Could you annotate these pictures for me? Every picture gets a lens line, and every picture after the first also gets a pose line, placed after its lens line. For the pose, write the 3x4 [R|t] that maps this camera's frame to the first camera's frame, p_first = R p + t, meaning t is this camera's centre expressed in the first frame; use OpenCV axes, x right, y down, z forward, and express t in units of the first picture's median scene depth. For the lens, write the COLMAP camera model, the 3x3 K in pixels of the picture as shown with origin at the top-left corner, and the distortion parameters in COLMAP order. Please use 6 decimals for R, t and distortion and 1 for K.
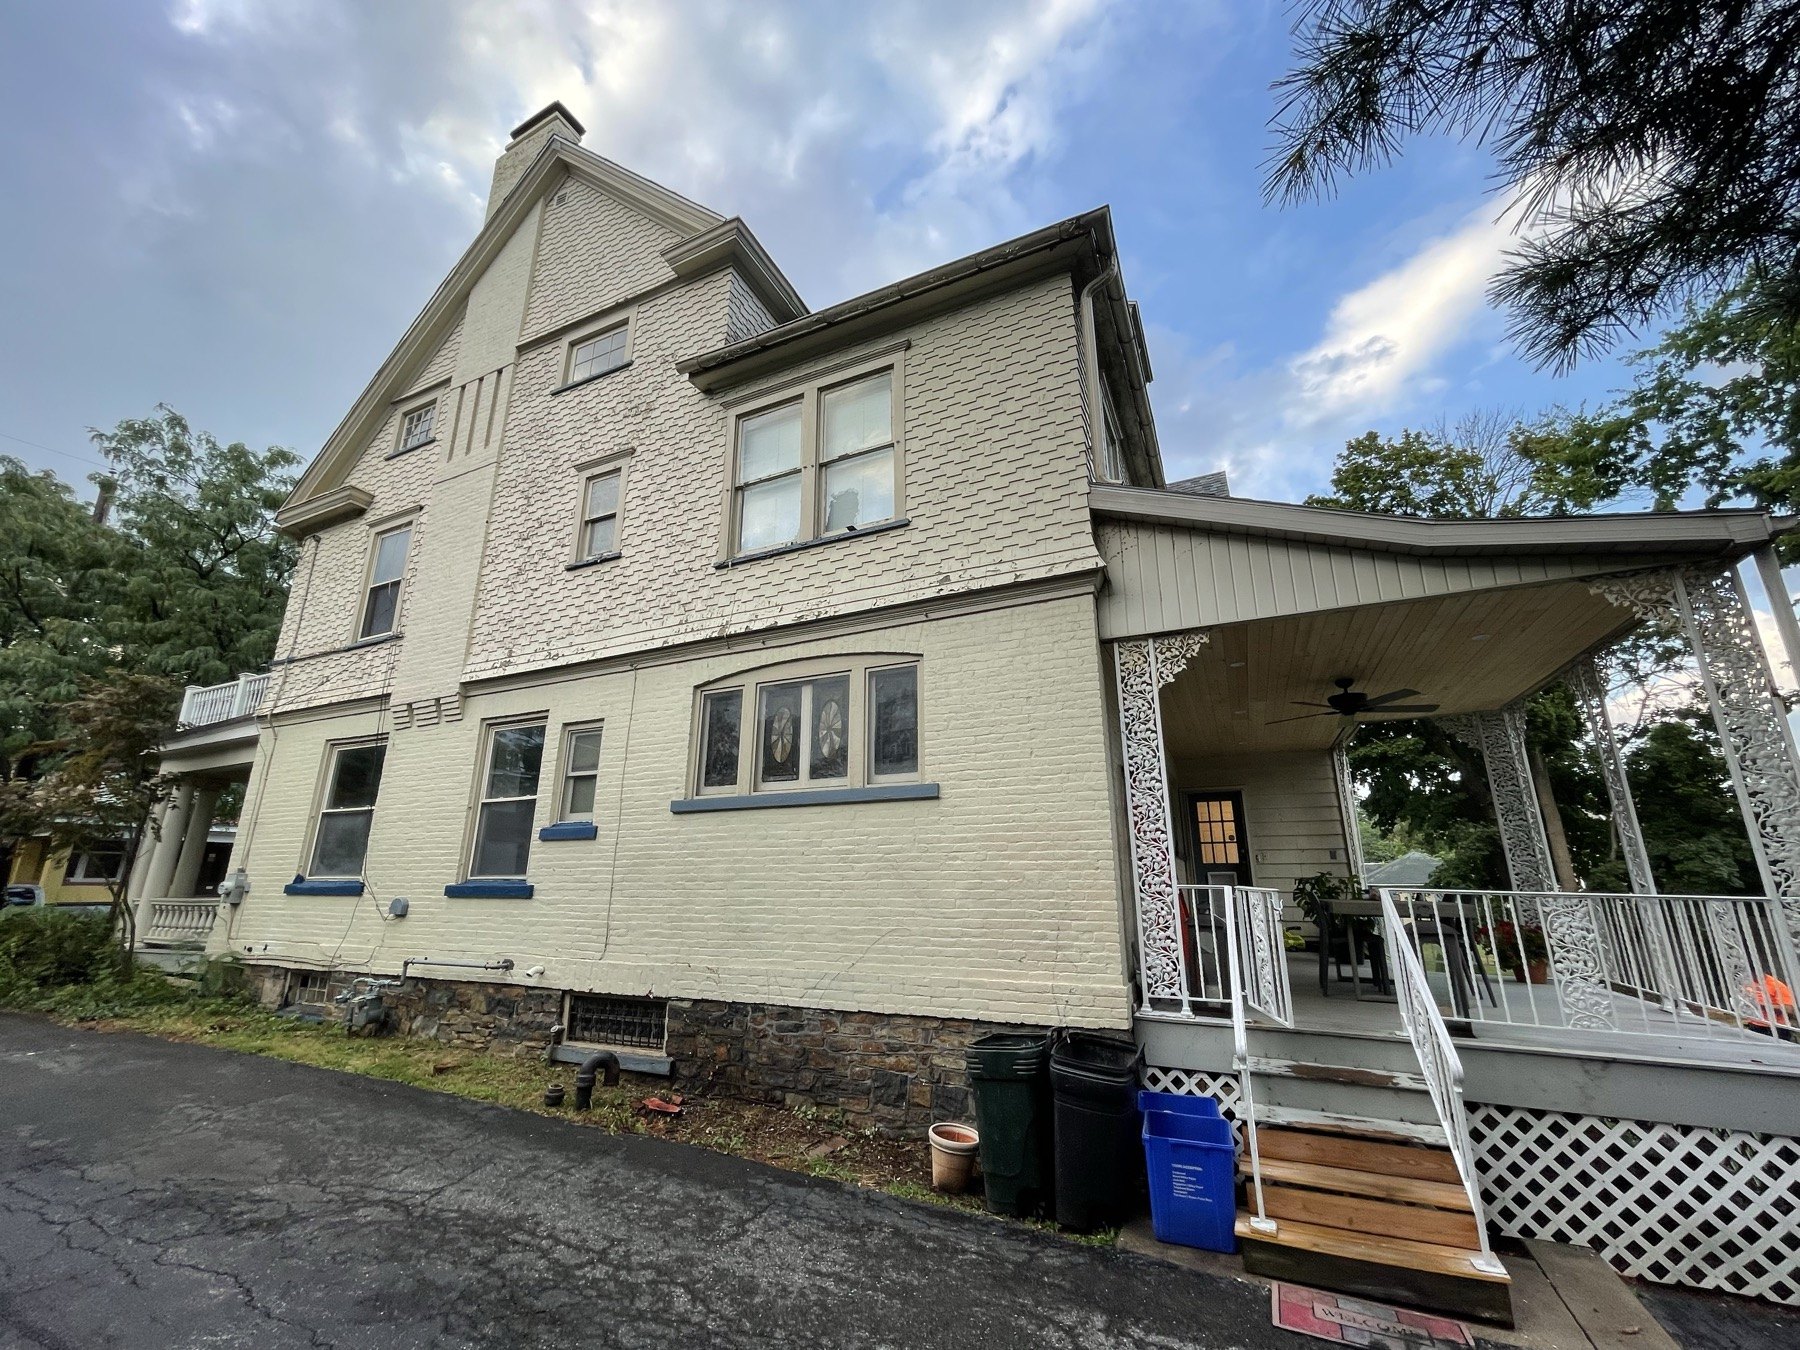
lens RADIAL K [[731.9, 0, 897.0], [0, 731.9, 680.2], [0, 0, 1]] dist [0.000158, -0.000400]
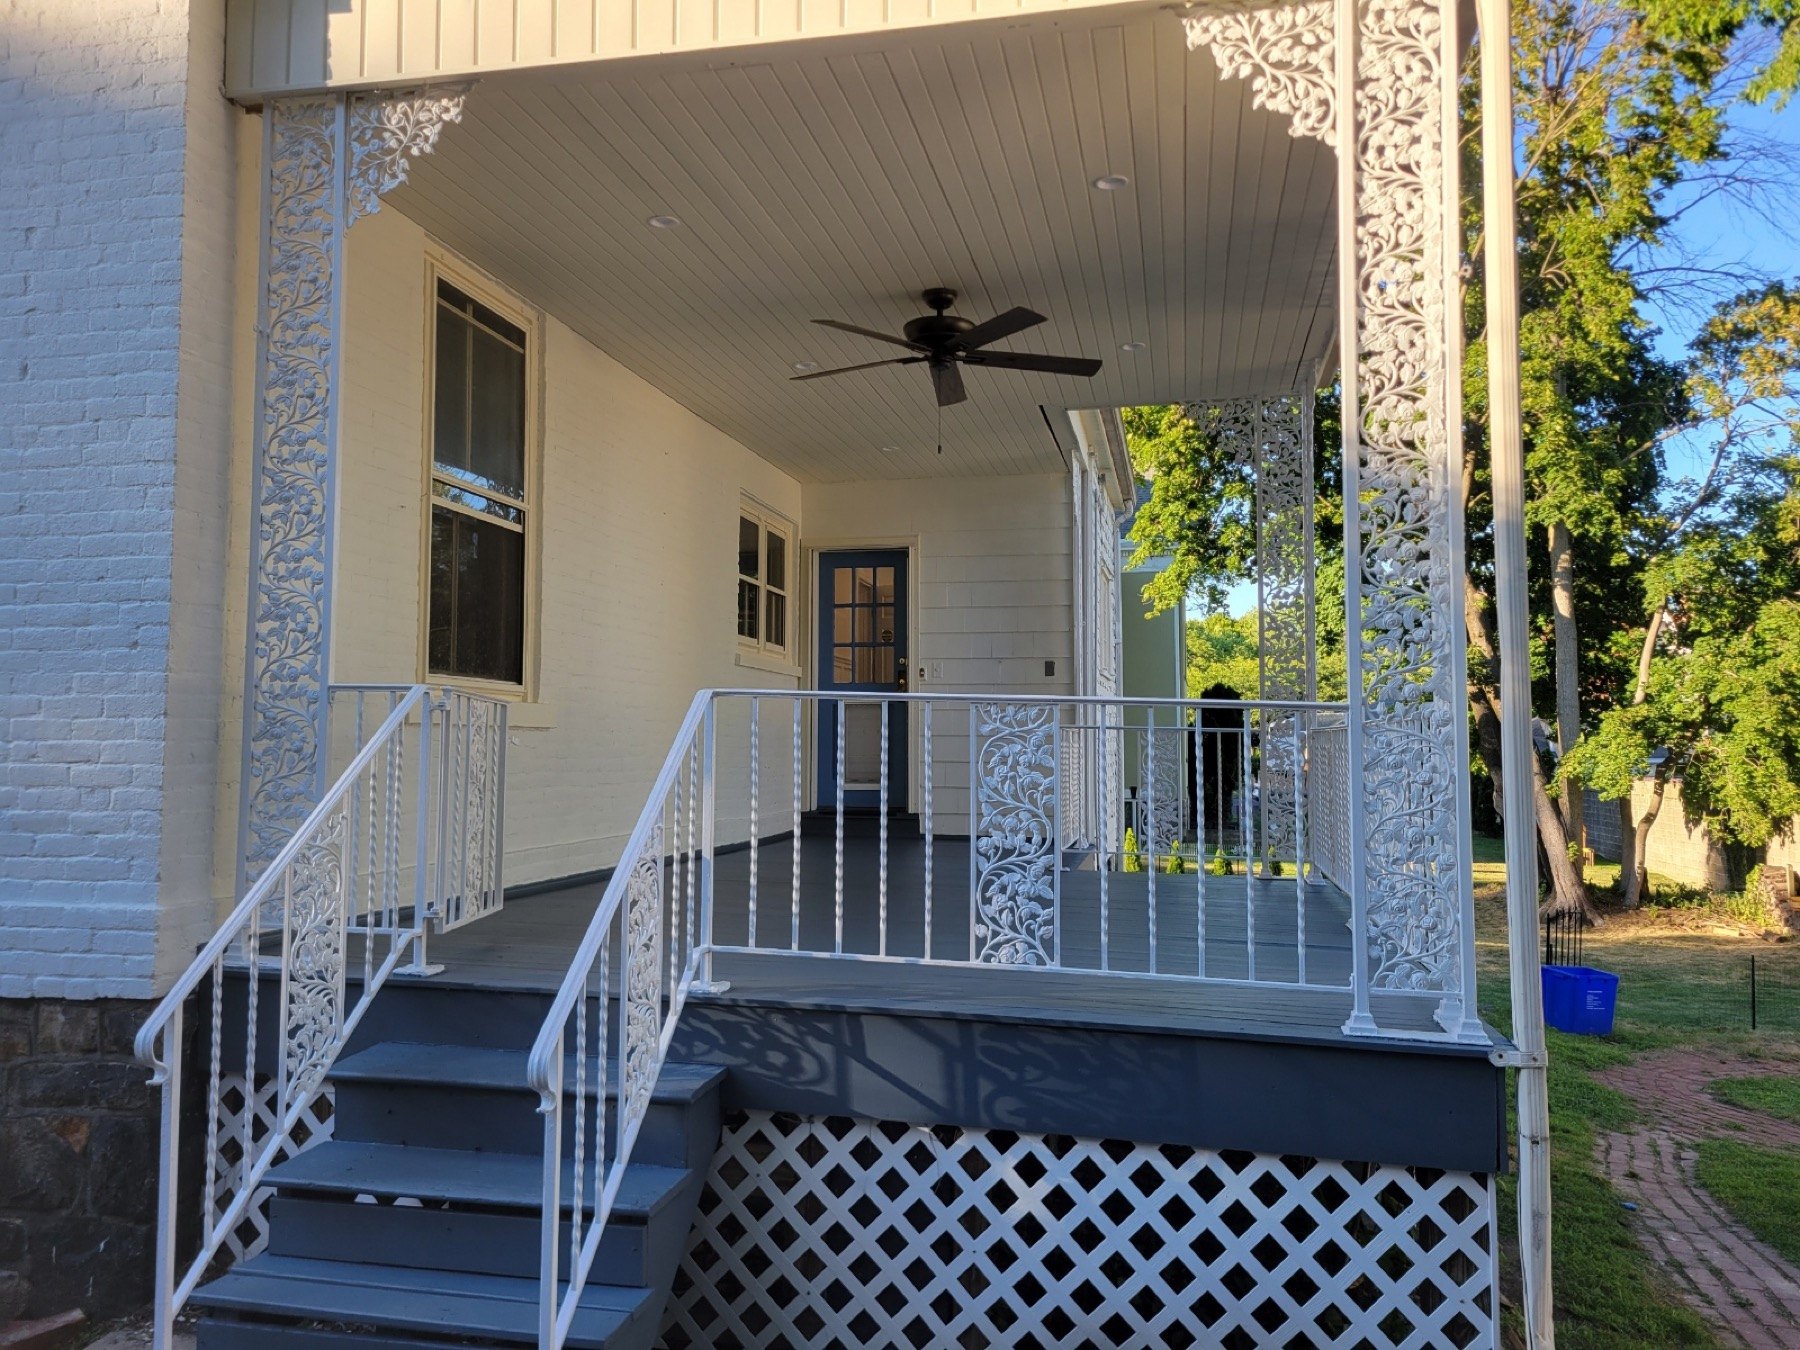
lens RADIAL K [[1387.2, 0, 866.4], [0, 1387.2, 584.3], [0, 0, 1]] dist [0.092971, -0.114196]
pose [[0.977026, 0.032179, 0.210679, 0.489731], [-0.063505, 0.987587, 0.143665, 0.079422], [-0.203441, -0.153743, 0.966941, 0.136790]]
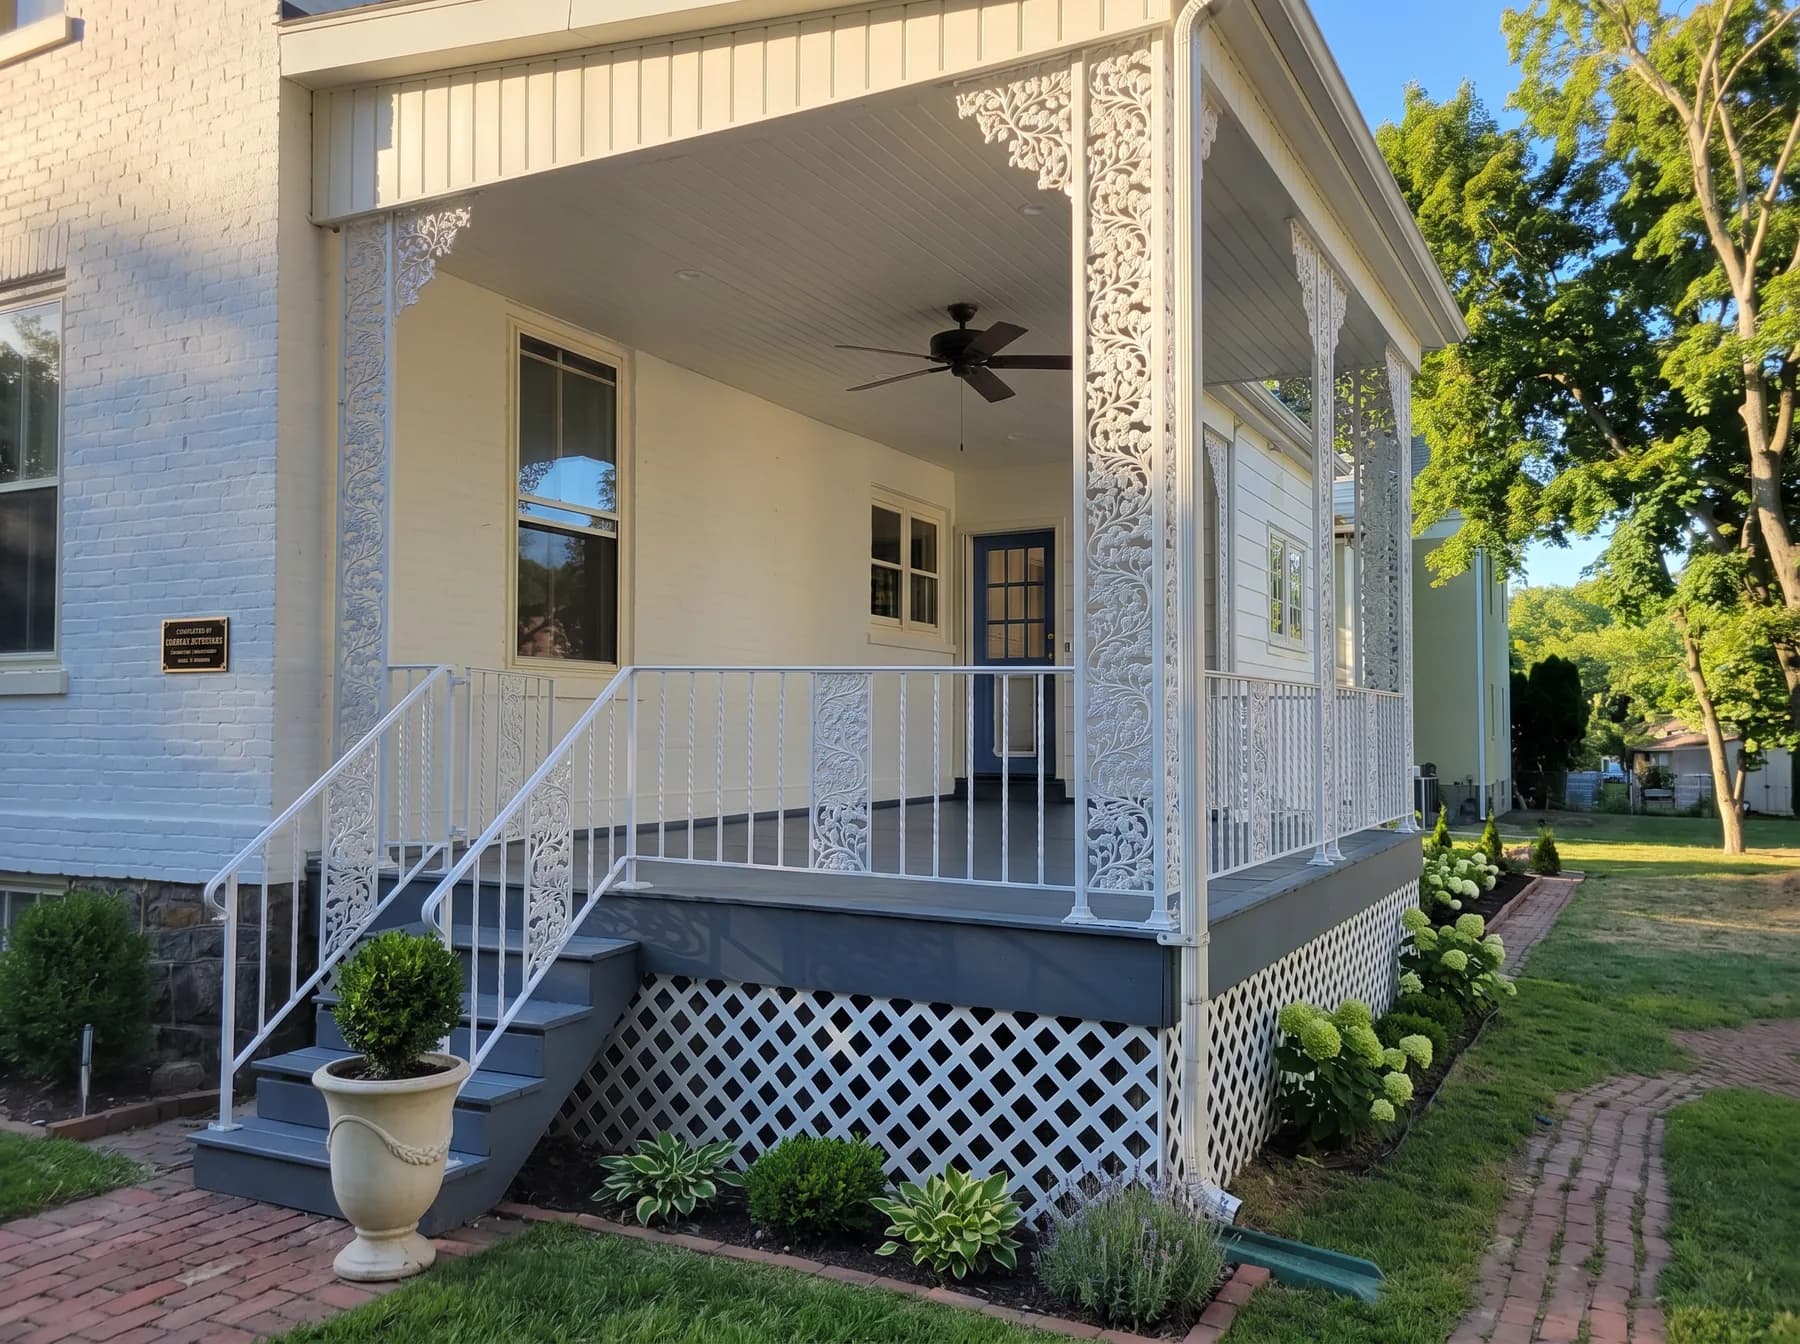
lens RADIAL K [[1433.6, 0, 900.0], [0, 1433.6, 672.0], [0, 0, 1]] dist [0.003281, 0.000891]
pose [[0.999749, -0.004394, -0.021990, 0.760521], [0.009260, 0.973993, 0.226390, 0.031890], [0.020423, -0.226537, 0.973789, -0.090355]]
